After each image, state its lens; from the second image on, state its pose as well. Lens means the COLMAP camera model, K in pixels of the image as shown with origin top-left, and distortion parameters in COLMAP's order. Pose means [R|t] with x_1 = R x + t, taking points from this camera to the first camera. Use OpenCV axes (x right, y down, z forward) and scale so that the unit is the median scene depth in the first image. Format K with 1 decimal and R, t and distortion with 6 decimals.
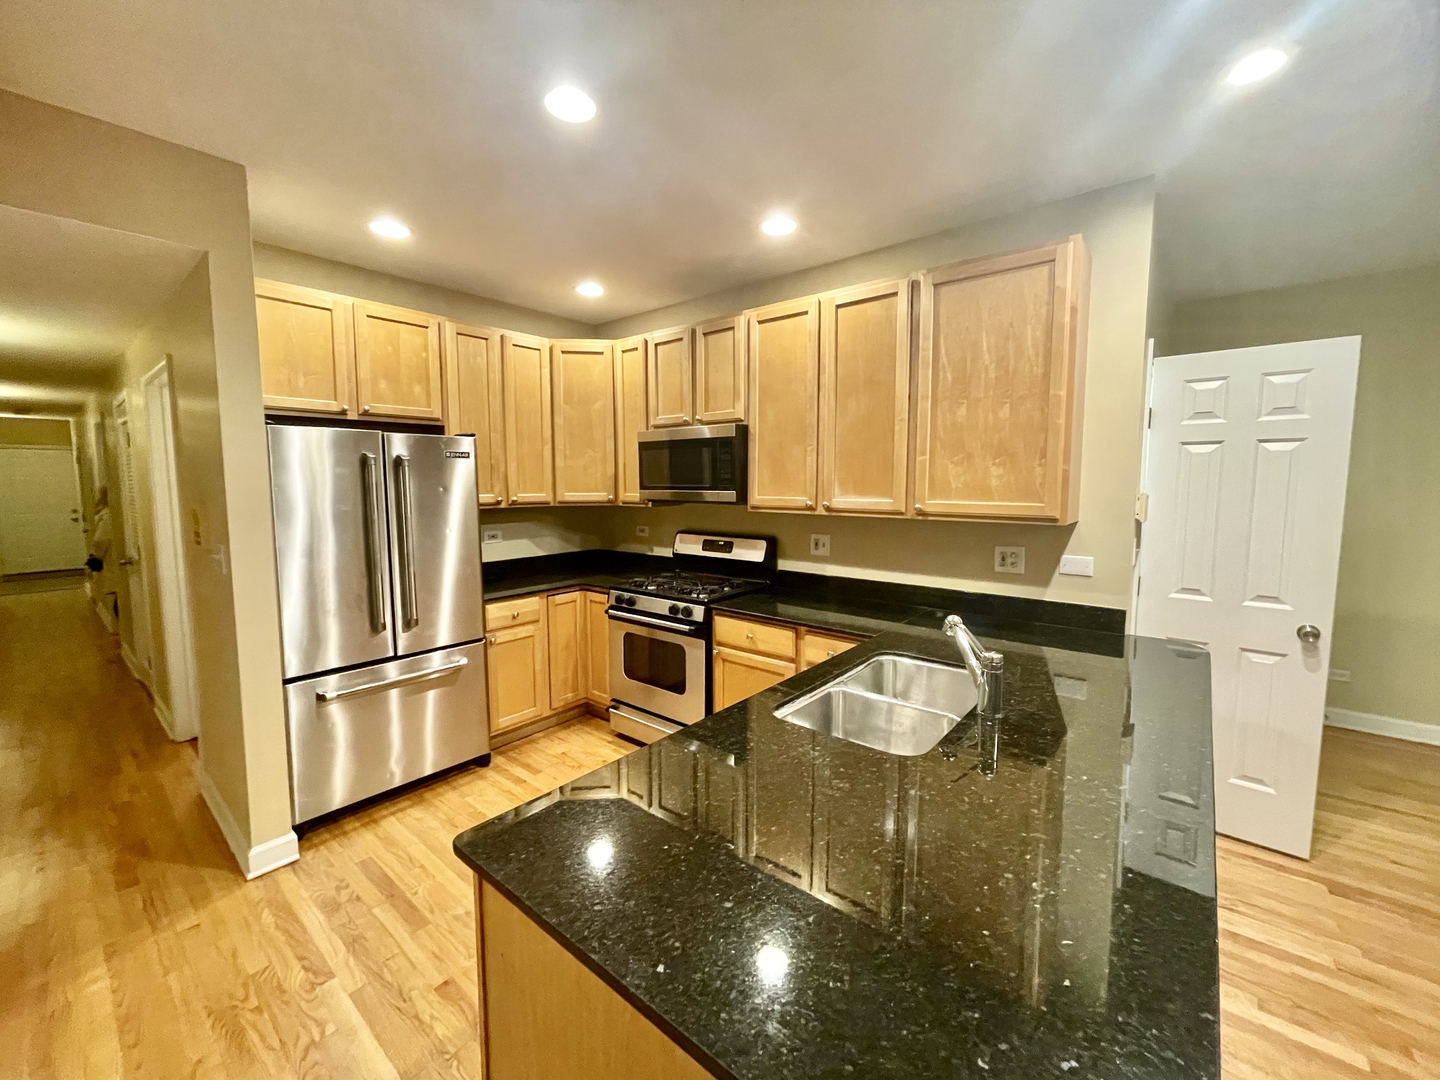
lens RADIAL K [[583.7, 0, 718.4], [0, 583.7, 531.5], [0, 0, 1]] dist [-0.000184, 0.000809]
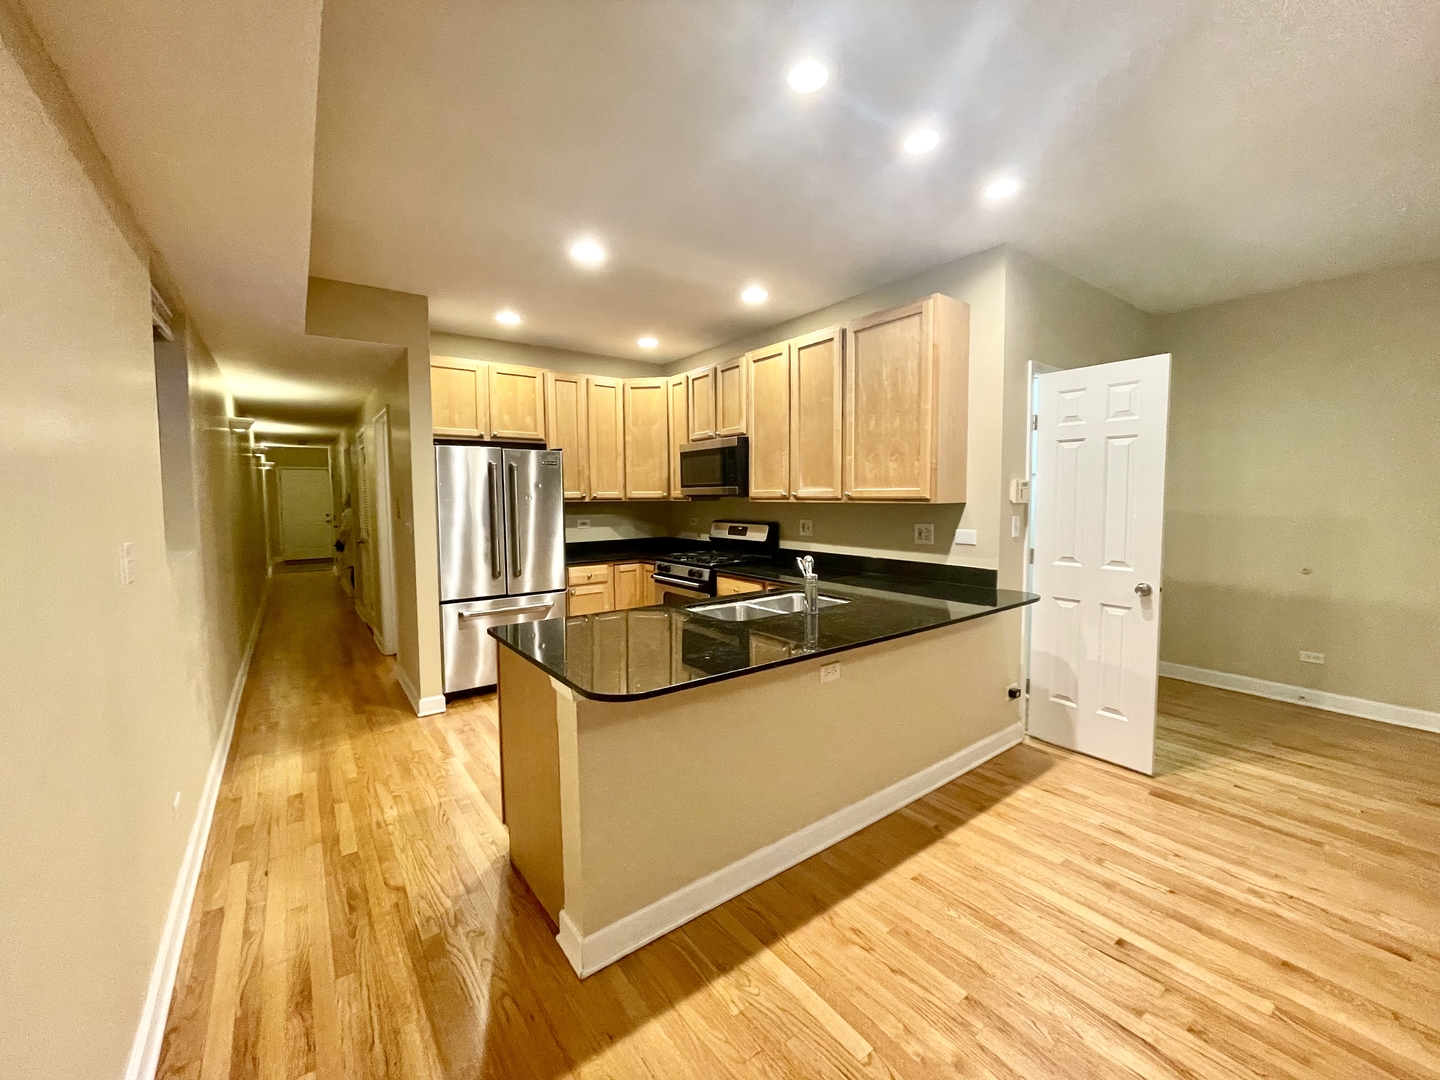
lens RADIAL K [[580.5, 0, 719.4], [0, 580.5, 534.7], [0, 0, 1]] dist [0.000855, 0.000091]
pose [[0.972516, 0.010711, -0.232590, 0.301324], [-0.015565, 0.999698, -0.019043, 0.068685], [0.232316, 0.022140, 0.972388, -0.312168]]
